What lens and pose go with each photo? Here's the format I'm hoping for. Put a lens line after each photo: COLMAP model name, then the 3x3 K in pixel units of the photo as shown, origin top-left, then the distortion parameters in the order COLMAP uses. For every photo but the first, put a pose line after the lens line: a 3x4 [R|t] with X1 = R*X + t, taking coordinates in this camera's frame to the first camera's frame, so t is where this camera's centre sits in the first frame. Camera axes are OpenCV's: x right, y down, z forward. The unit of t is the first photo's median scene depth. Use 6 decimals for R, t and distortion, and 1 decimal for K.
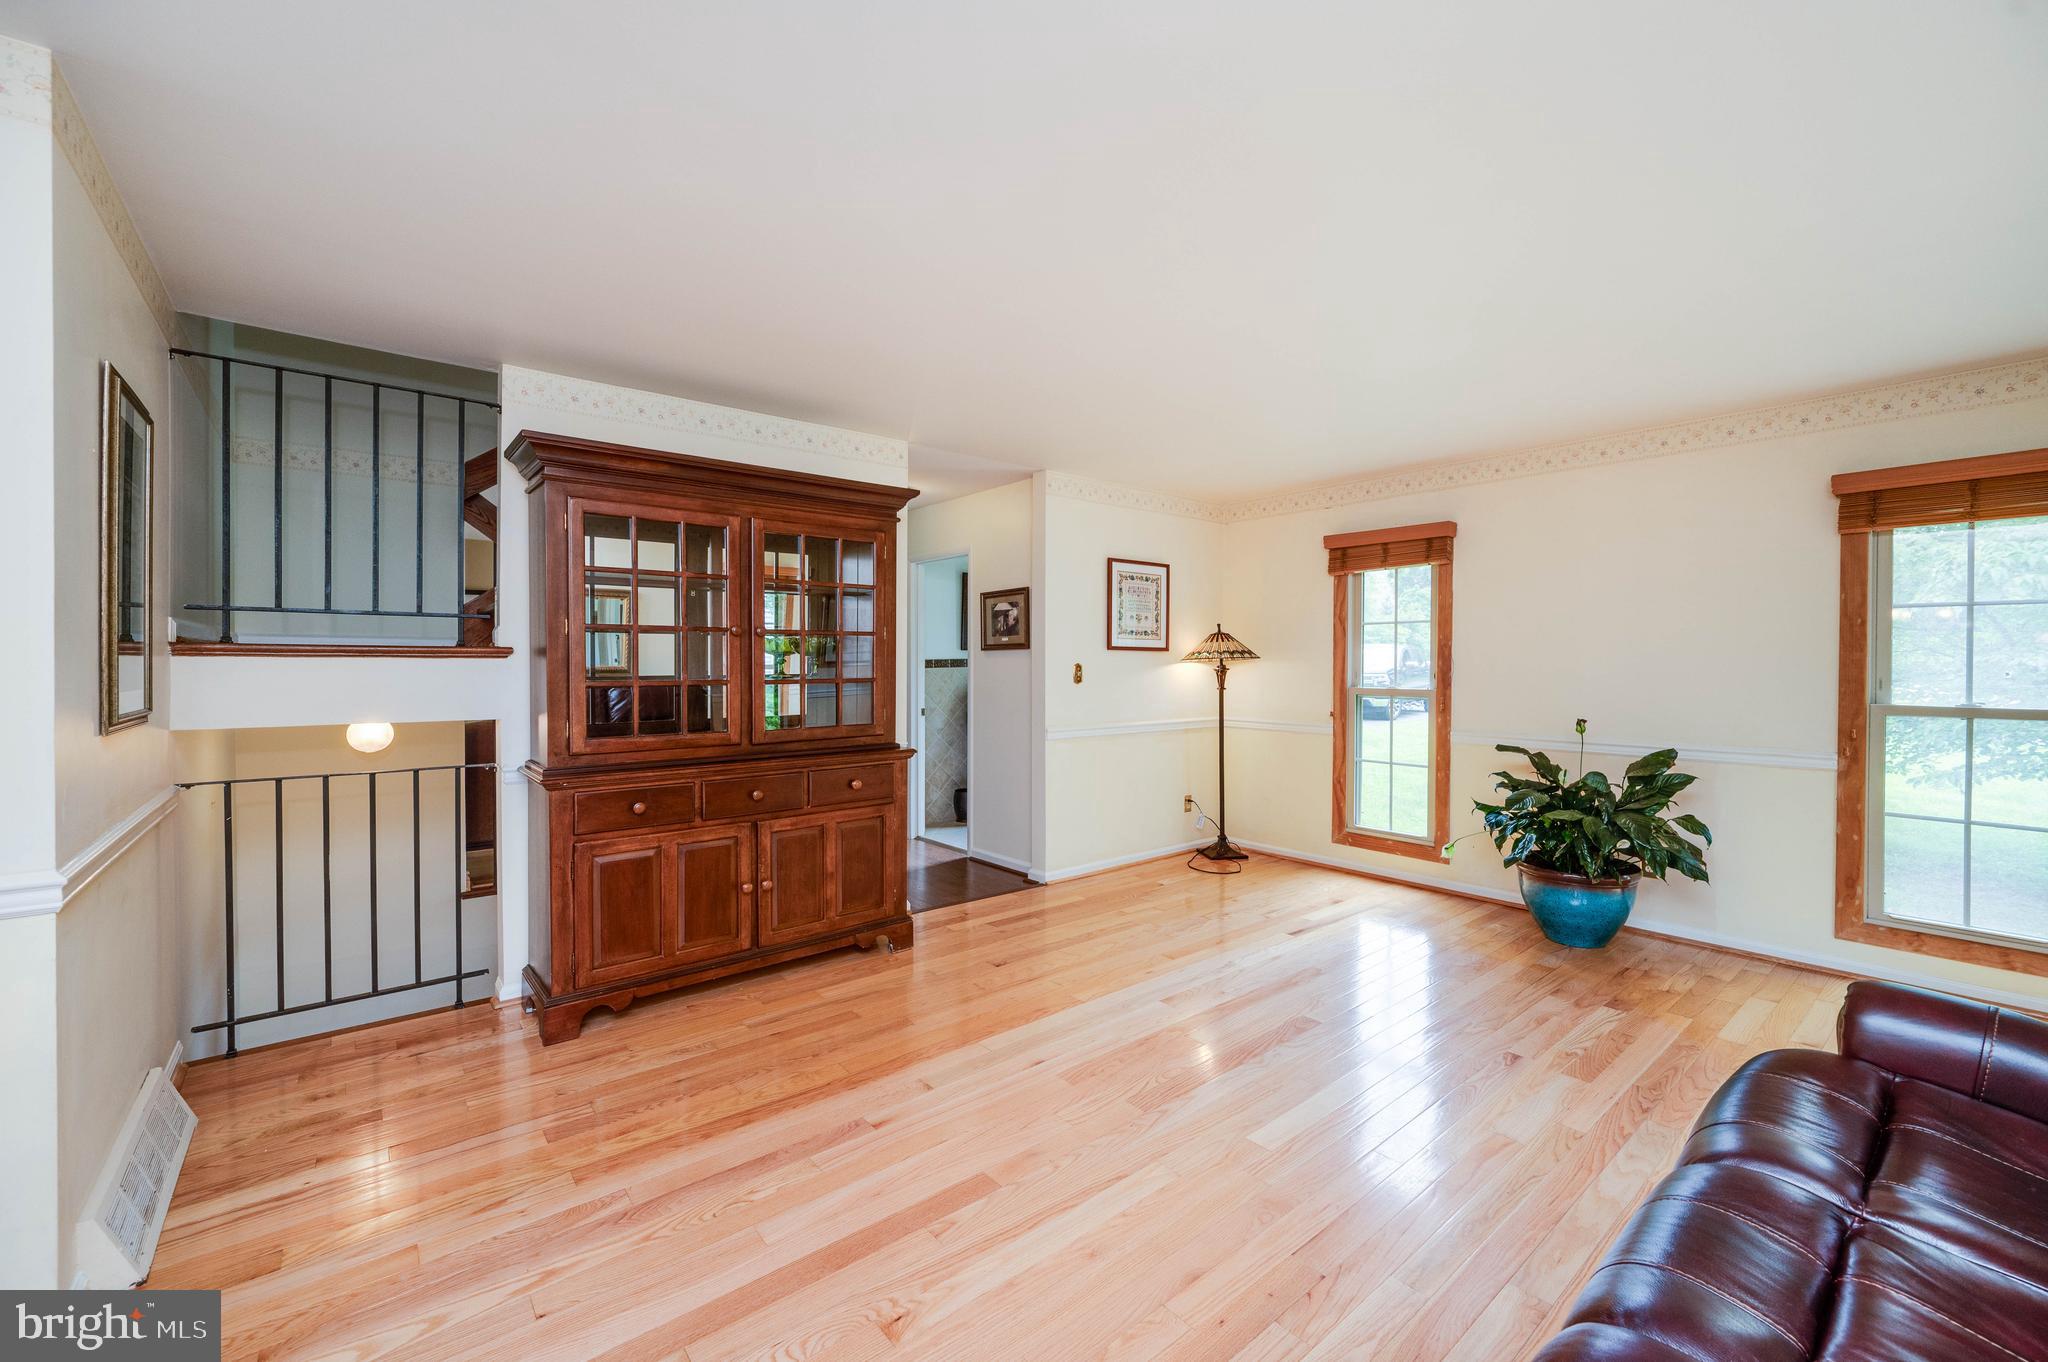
lens RADIAL K [[809.0, 0, 1024.0], [0, 809.0, 681.0], [0, 0, 1]] dist [-0.000220, -0.000028]
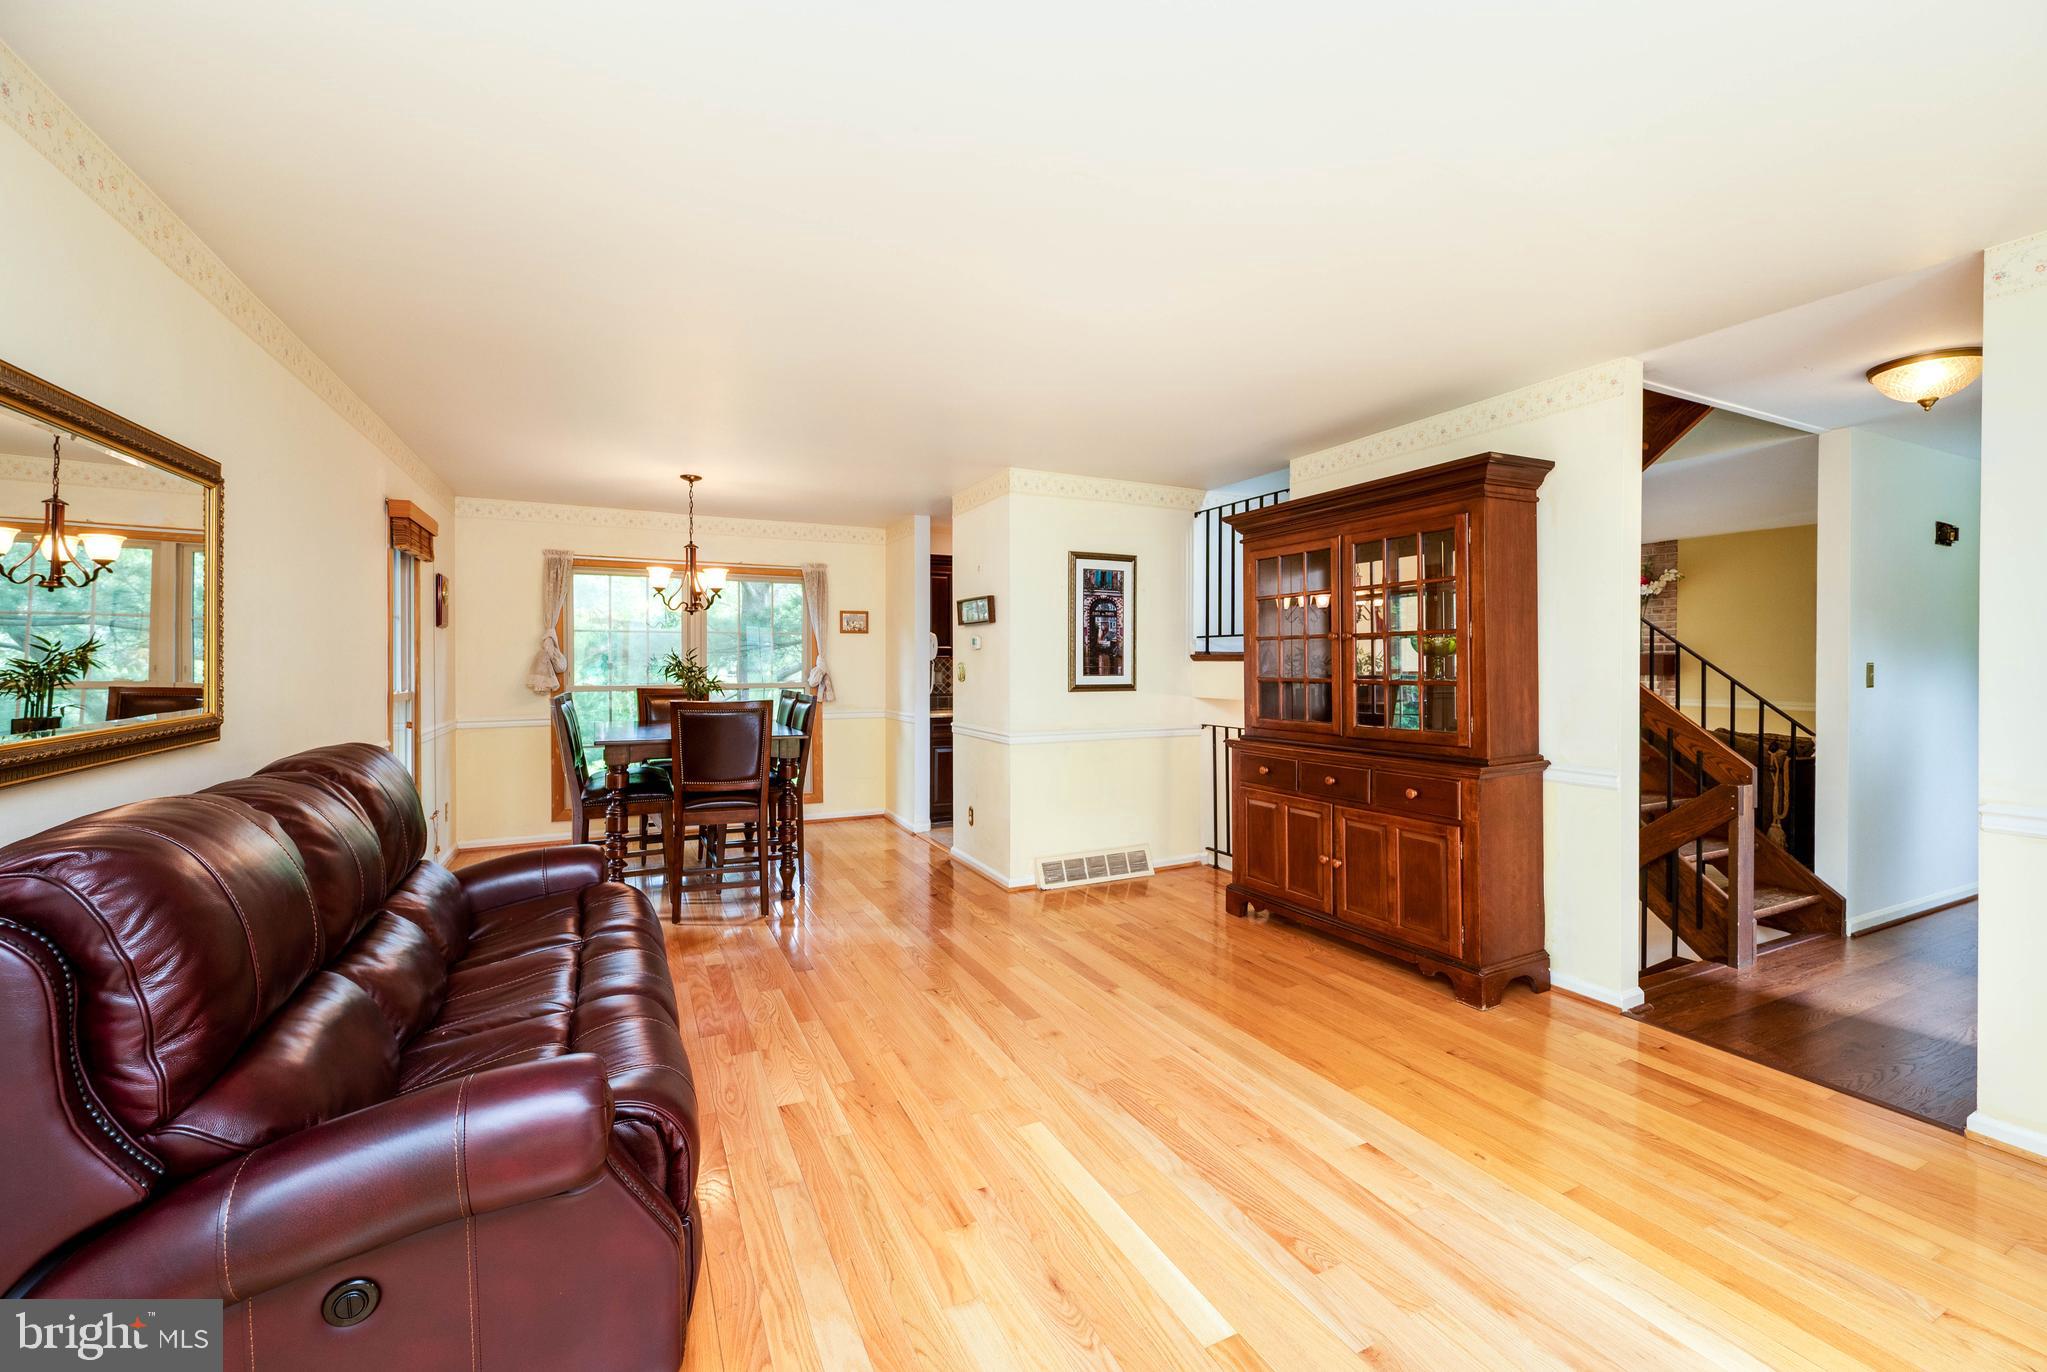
lens RADIAL K [[851.4, 0, 1023.5], [0, 851.4, 686.0], [0, 0, 1]] dist [-0.000197, 0.000014]
pose [[-0.235116, 0.019774, -0.971766, 0.630426], [-0.018933, 0.999510, 0.024919, -0.009378], [0.971783, 0.024258, -0.234626, 0.580799]]
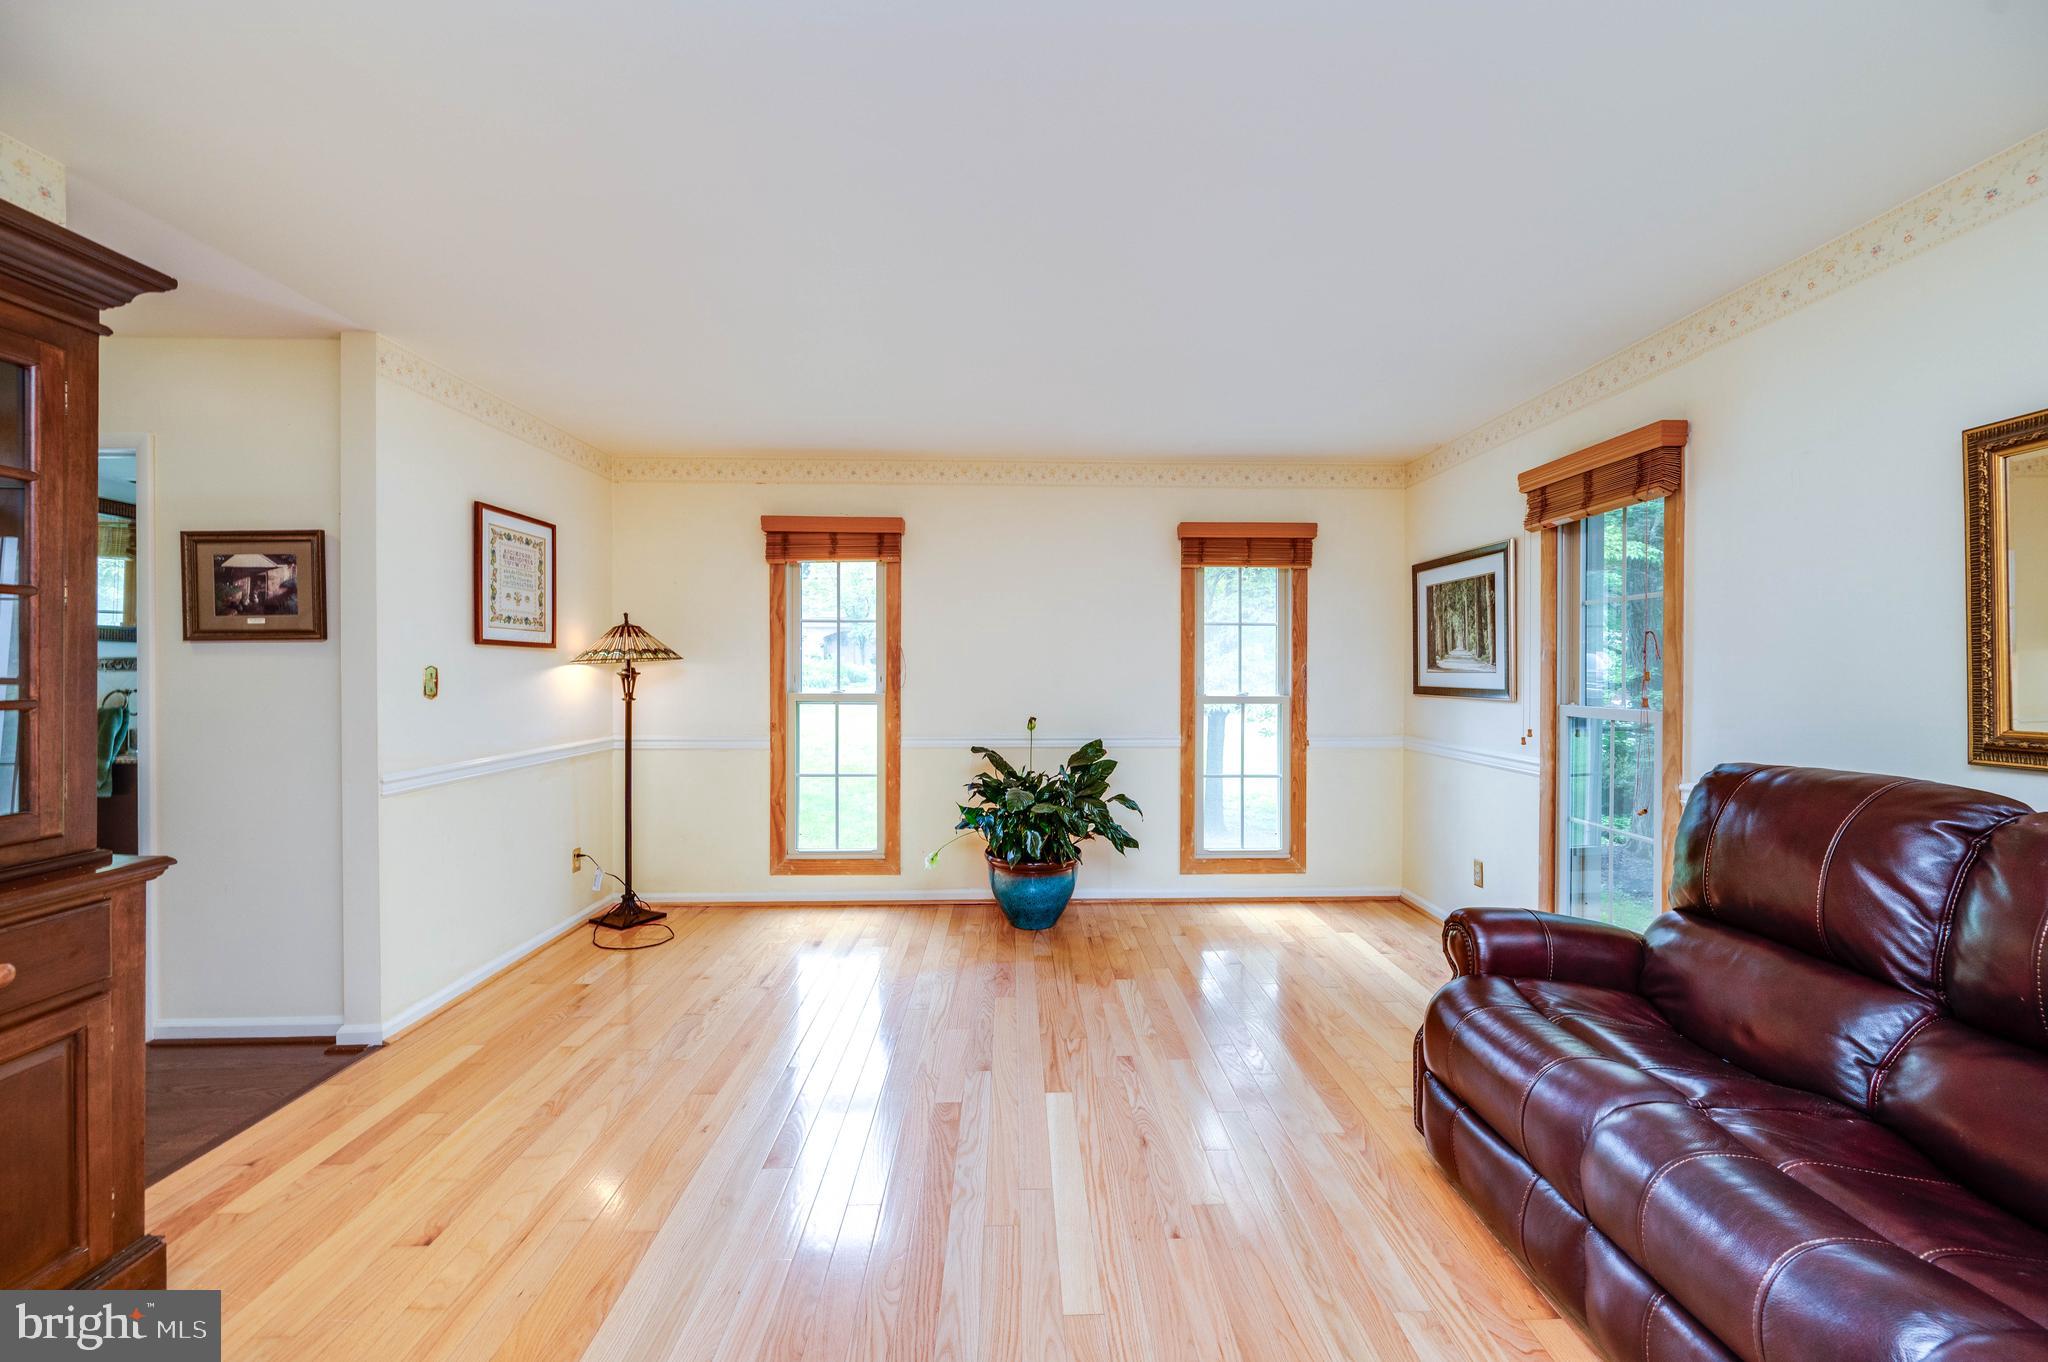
lens RADIAL K [[830.5, 0, 1024.0], [0, 830.5, 681.0], [0, 0, 1]] dist [0.000452, 0.000263]
pose [[0.616479, -0.014077, 0.787245, -0.156984], [0.017546, 0.999837, 0.004139, -0.005002], [-0.787176, 0.011261, 0.616626, 0.266284]]
